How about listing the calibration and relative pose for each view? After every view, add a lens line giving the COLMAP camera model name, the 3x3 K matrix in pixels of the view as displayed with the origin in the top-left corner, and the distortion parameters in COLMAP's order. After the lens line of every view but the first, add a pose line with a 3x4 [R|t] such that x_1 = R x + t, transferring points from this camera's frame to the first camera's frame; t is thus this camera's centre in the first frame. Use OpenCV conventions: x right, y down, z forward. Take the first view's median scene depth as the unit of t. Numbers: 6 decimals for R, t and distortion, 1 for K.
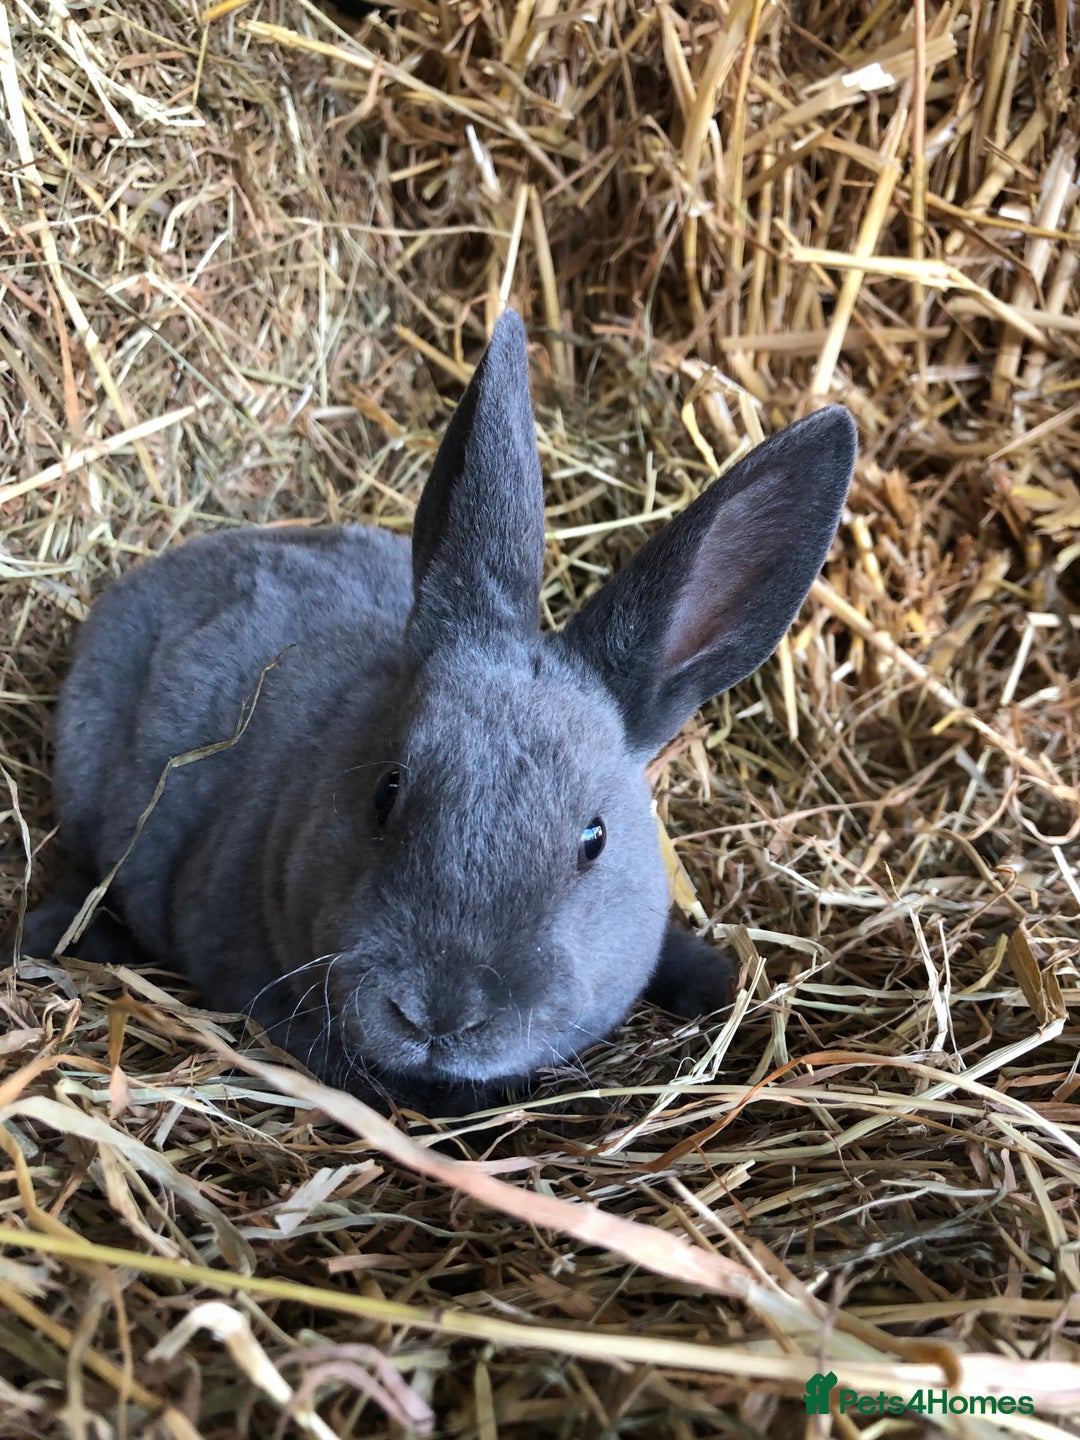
lens RADIAL K [[1248.4, 0, 569.2], [0, 1248.4, 739.1], [0, 0, 1]] dist [-0.003909, 0.035761]
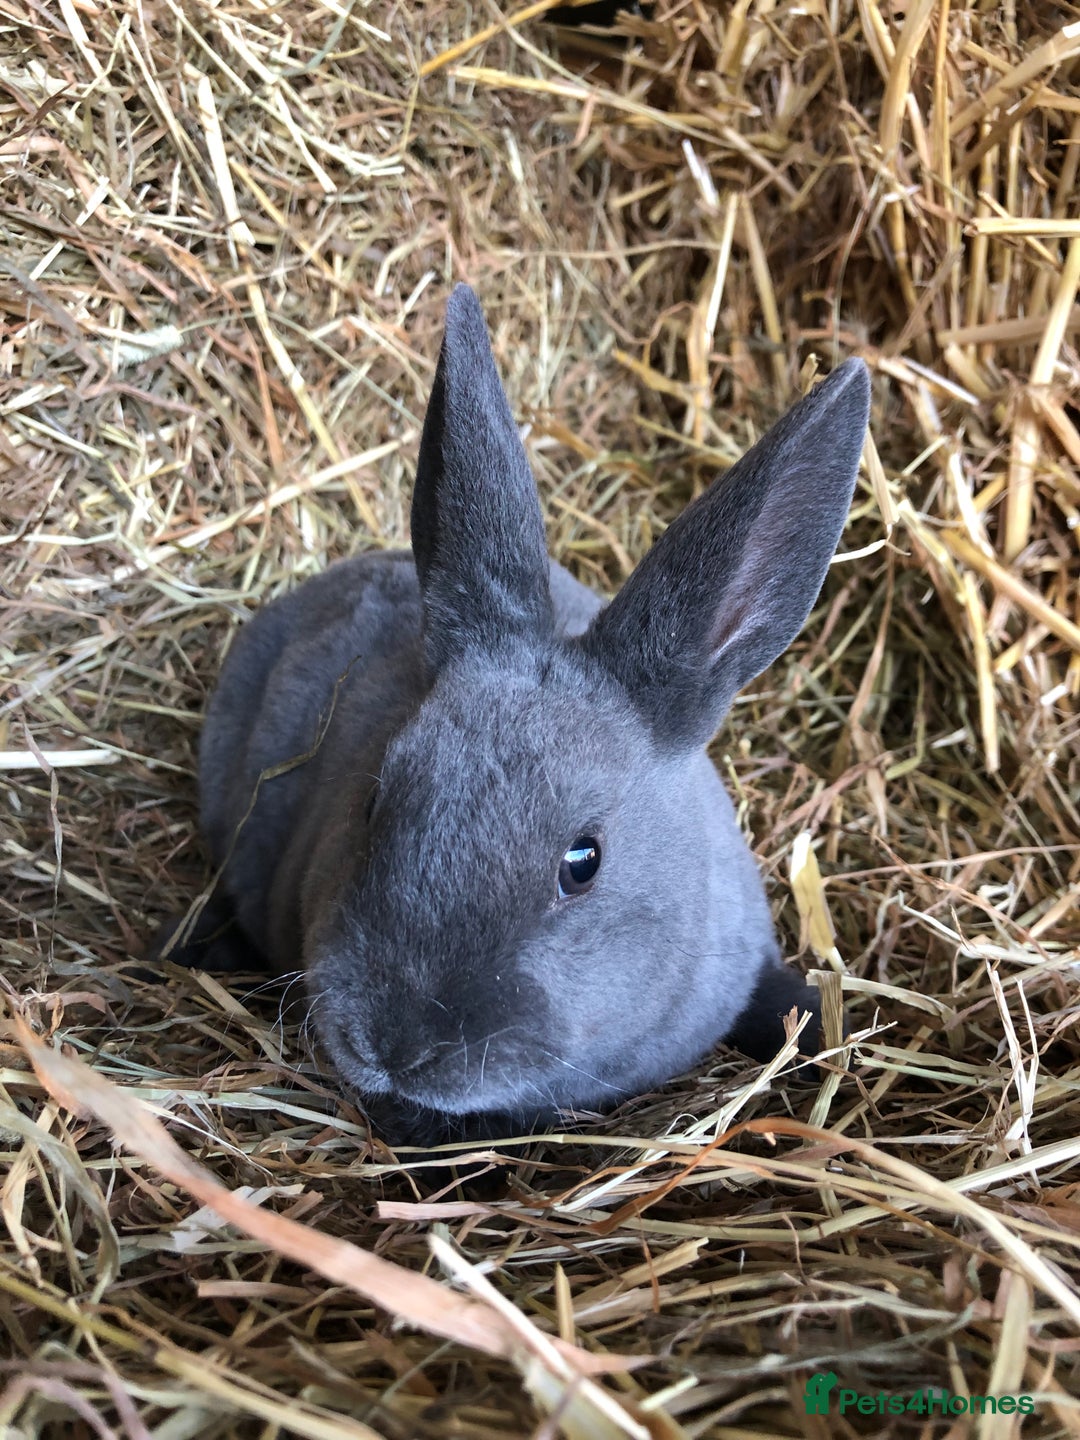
lens RADIAL K [[1248.4, 0, 561.1], [0, 1248.4, 741.6], [0, 0, 1]] dist [-0.003909, 0.035761]
pose [[0.954202, 0.011656, -0.298937, 0.147936], [-0.021567, 0.999321, -0.029877, 0.011057], [0.298386, 0.034956, 0.953805, 0.065847]]
